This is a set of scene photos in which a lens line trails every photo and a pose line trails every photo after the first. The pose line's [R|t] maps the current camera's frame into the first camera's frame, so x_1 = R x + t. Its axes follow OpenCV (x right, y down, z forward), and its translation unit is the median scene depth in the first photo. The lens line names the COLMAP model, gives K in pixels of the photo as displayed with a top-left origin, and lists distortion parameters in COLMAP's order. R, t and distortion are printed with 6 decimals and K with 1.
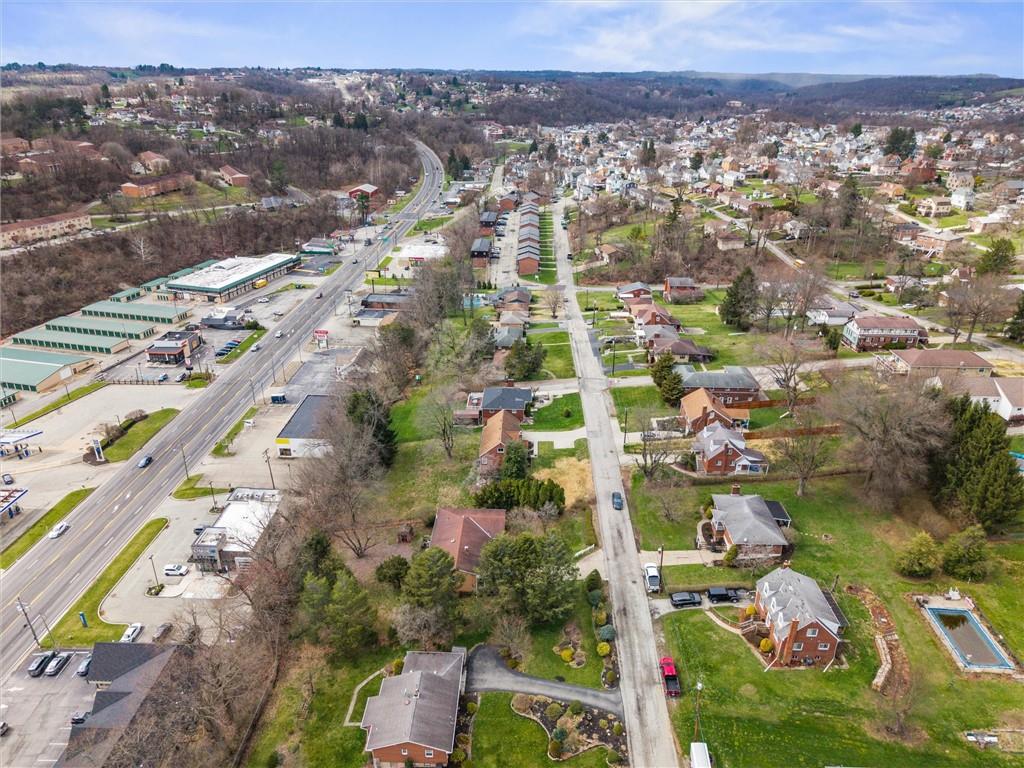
lens RADIAL K [[684.1, 0, 511.1], [0, 684.1, 385.0], [0, 0, 1]] dist [0.002786, -0.004092]
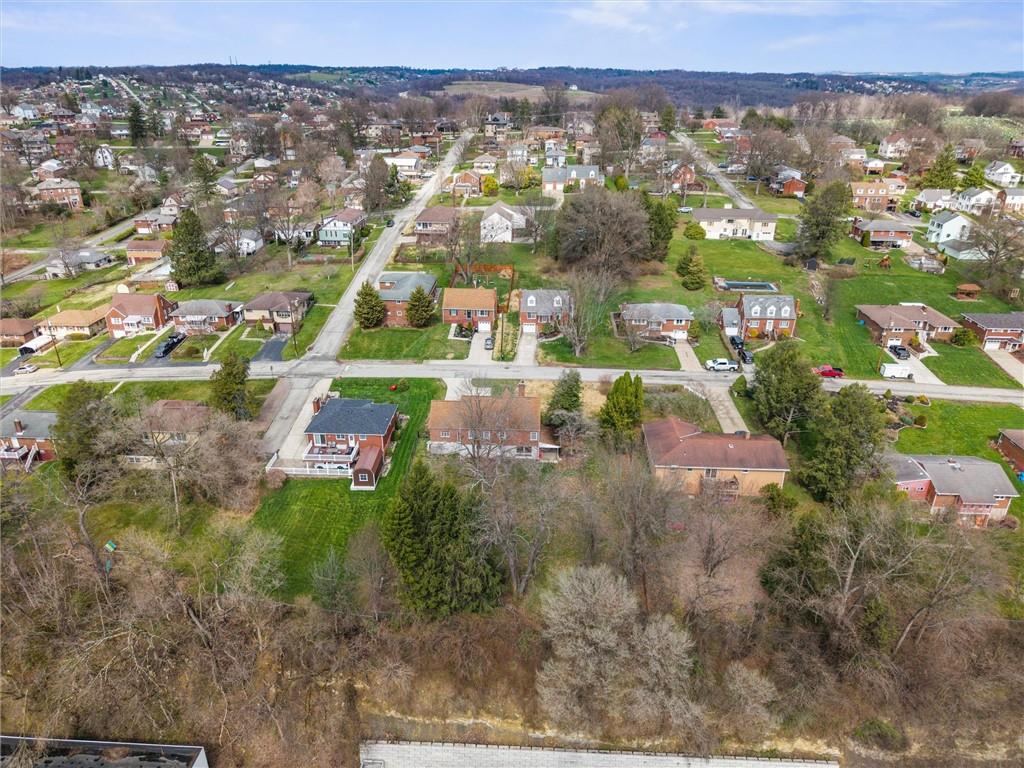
lens RADIAL K [[684.1, 0, 510.4], [0, 684.1, 386.5], [0, 0, 1]] dist [0.002786, -0.004092]
pose [[0.010557, -0.425433, 0.904928, -0.546664], [0.403617, 0.829794, 0.385402, -0.182810], [-0.914867, 0.361176, 0.180472, 0.700751]]
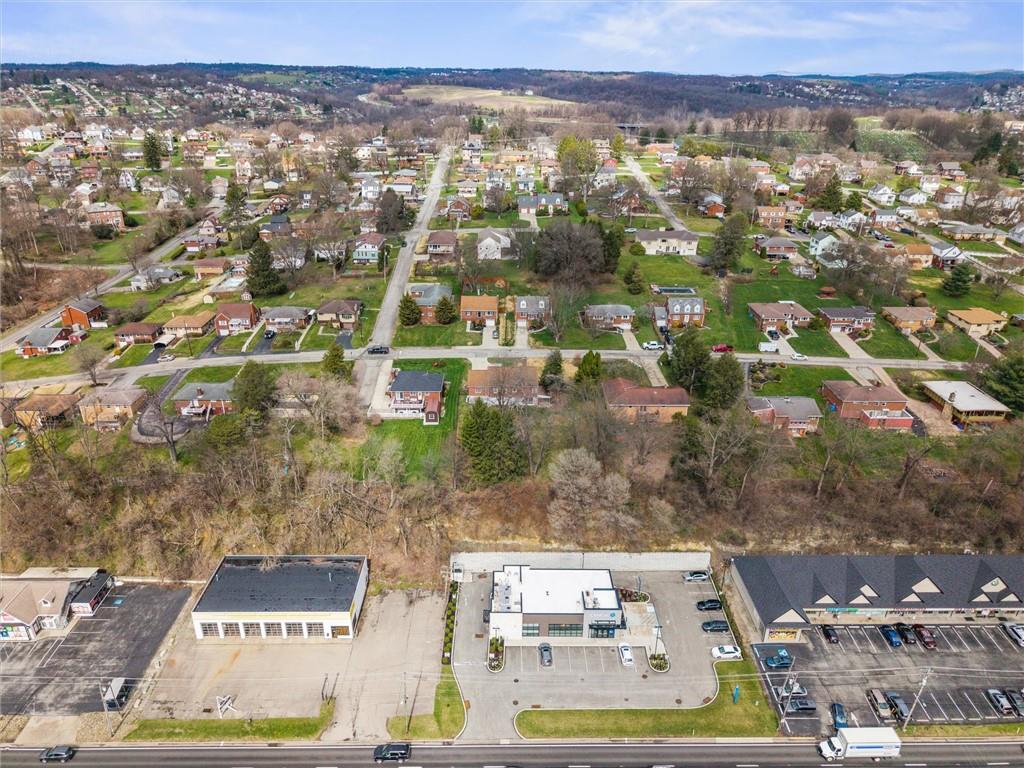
lens RADIAL K [[684.1, 0, 509.6], [0, 684.1, 380.1], [0, 0, 1]] dist [0.002786, -0.004092]
pose [[-0.050385, -0.420723, 0.905789, -0.870418], [0.399264, 0.822830, 0.404399, -0.315288], [-0.915451, 0.382025, 0.126521, 0.710832]]
